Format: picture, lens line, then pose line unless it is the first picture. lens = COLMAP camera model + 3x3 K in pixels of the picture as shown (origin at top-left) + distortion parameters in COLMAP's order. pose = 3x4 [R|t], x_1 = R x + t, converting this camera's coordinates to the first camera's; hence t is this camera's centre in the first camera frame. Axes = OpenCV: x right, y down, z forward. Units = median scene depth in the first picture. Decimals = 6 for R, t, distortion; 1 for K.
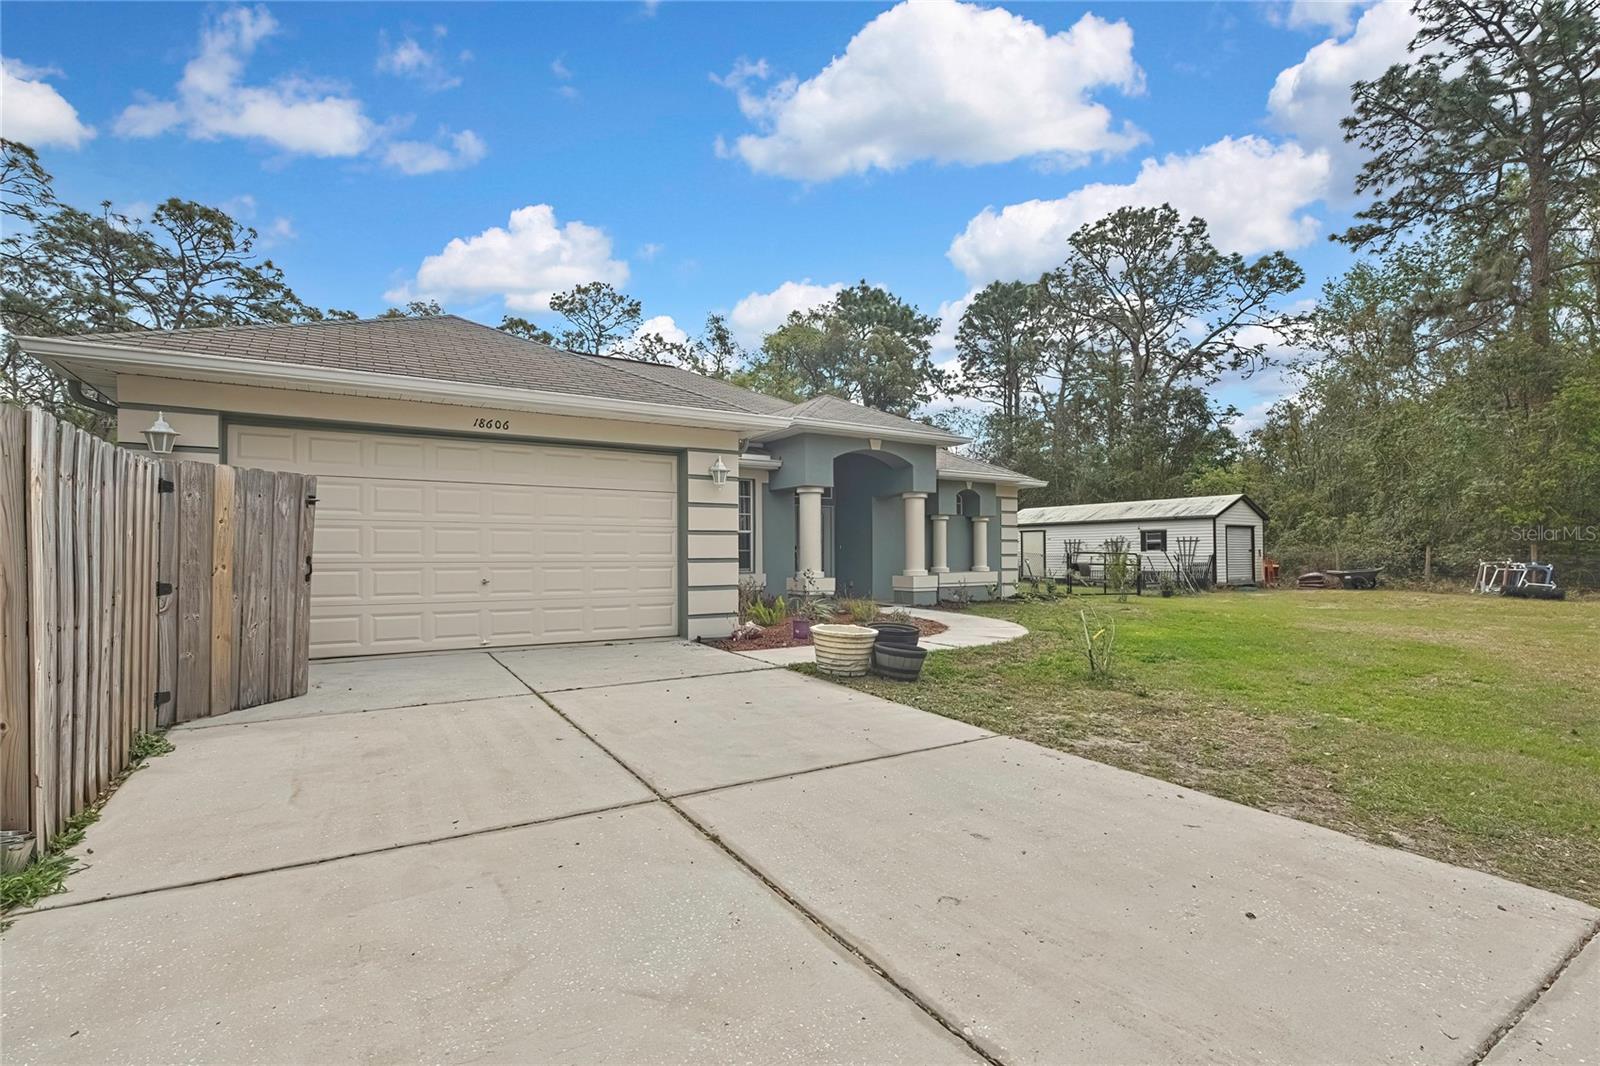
lens RADIAL K [[705.6, 0, 782.6], [0, 705.6, 535.5], [0, 0, 1]] dist [-0.008750, 0.000590]
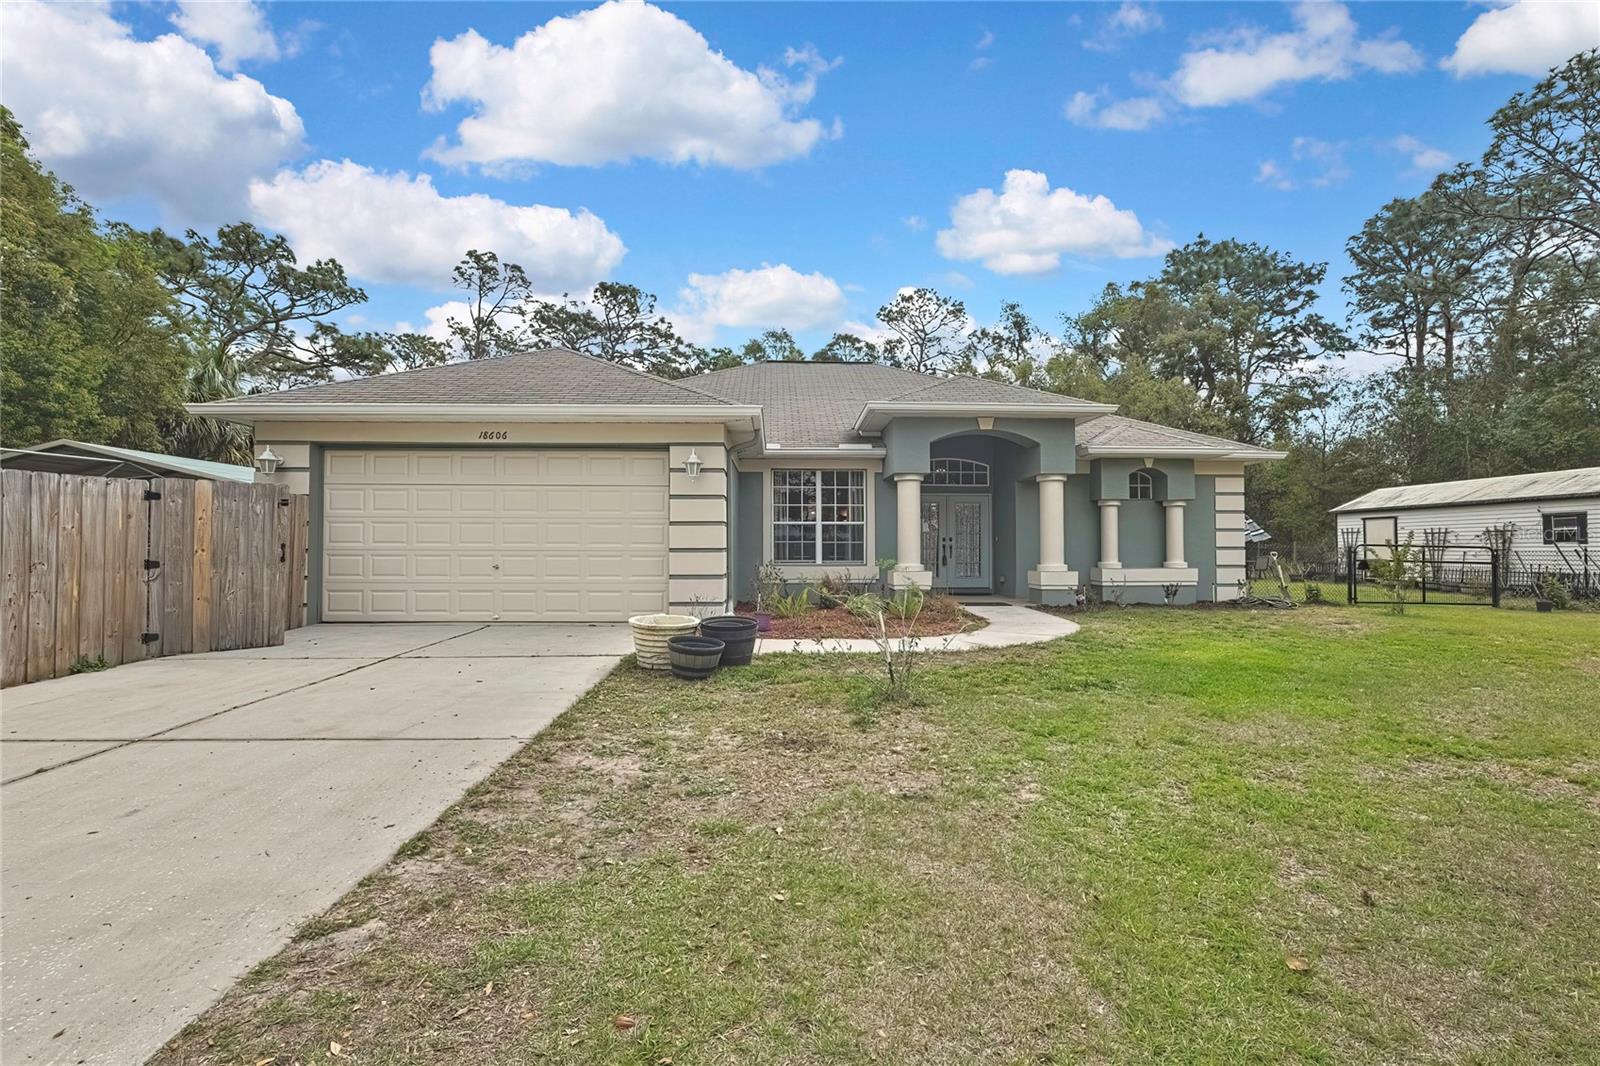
lens RADIAL K [[680.8, 0, 793.6], [0, 680.8, 530.9], [0, 0, 1]] dist [-0.011727, 0.000823]
pose [[0.880114, -0.009469, -0.474667, 0.267541], [0.009791, 0.999950, -0.001794, 0.005335], [0.474661, -0.003068, 0.880163, 0.101668]]
